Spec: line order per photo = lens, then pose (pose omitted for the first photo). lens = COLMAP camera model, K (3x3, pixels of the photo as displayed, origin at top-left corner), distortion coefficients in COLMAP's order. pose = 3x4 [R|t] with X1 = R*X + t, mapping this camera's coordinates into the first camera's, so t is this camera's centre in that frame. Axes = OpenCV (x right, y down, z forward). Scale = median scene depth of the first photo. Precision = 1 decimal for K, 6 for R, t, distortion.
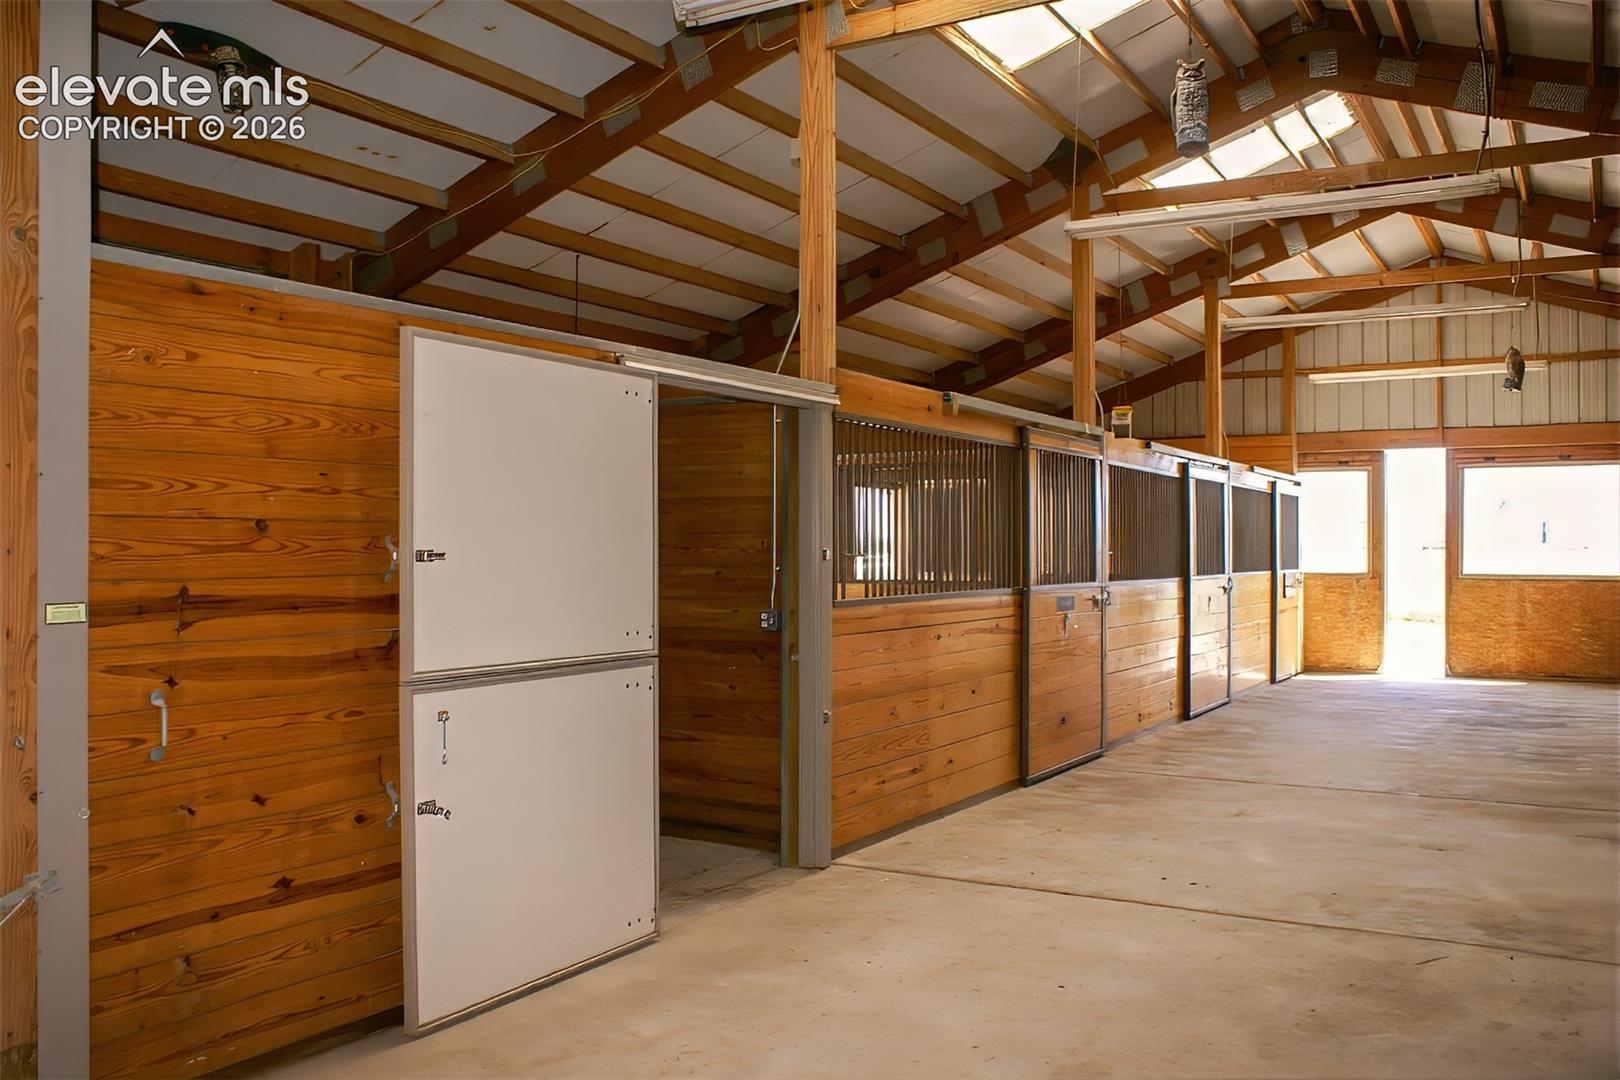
lens RADIAL K [[1265.9, 0, 814.4], [0, 1265.9, 542.3], [0, 0, 1]] dist [0.008433, 0.008291]
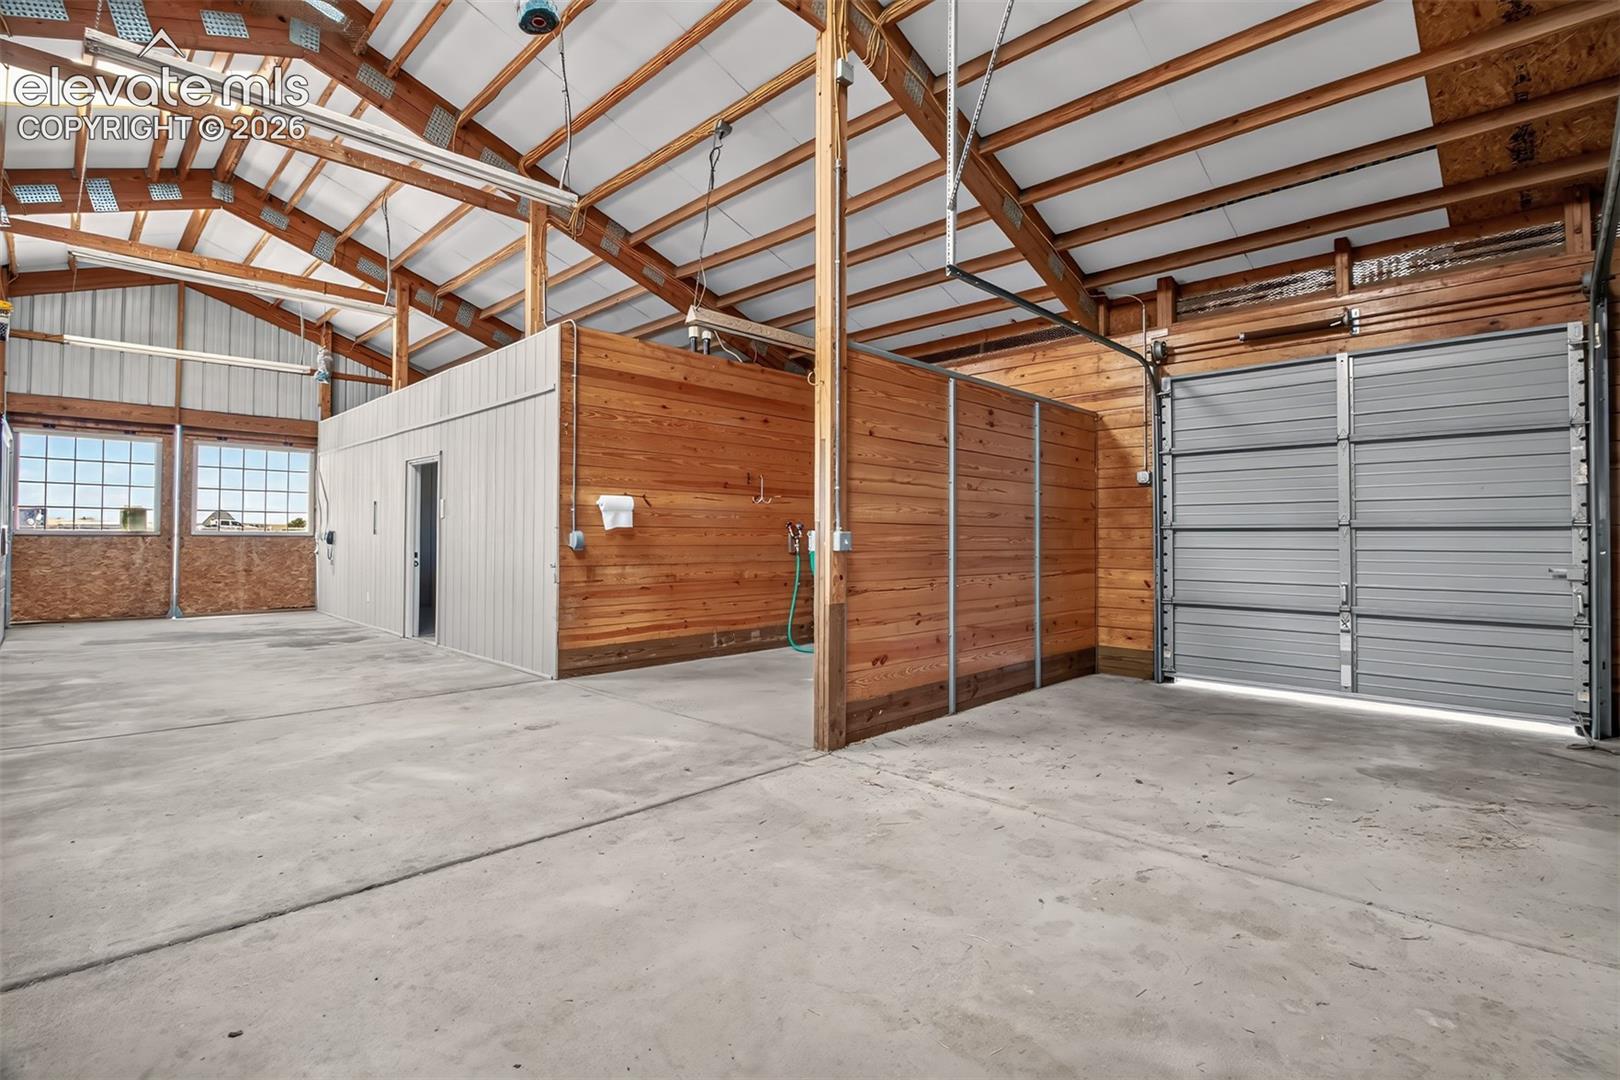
lens RADIAL K [[771.3, 0, 813.2], [0, 771.3, 538.6], [0, 0, 1]] dist [-0.008830, -0.004427]
pose [[0.211939, 0.010806, 0.977223, -0.212766], [-0.016733, 0.999832, -0.007427, 0.070527], [-0.977140, -0.014778, 0.212085, 0.690710]]
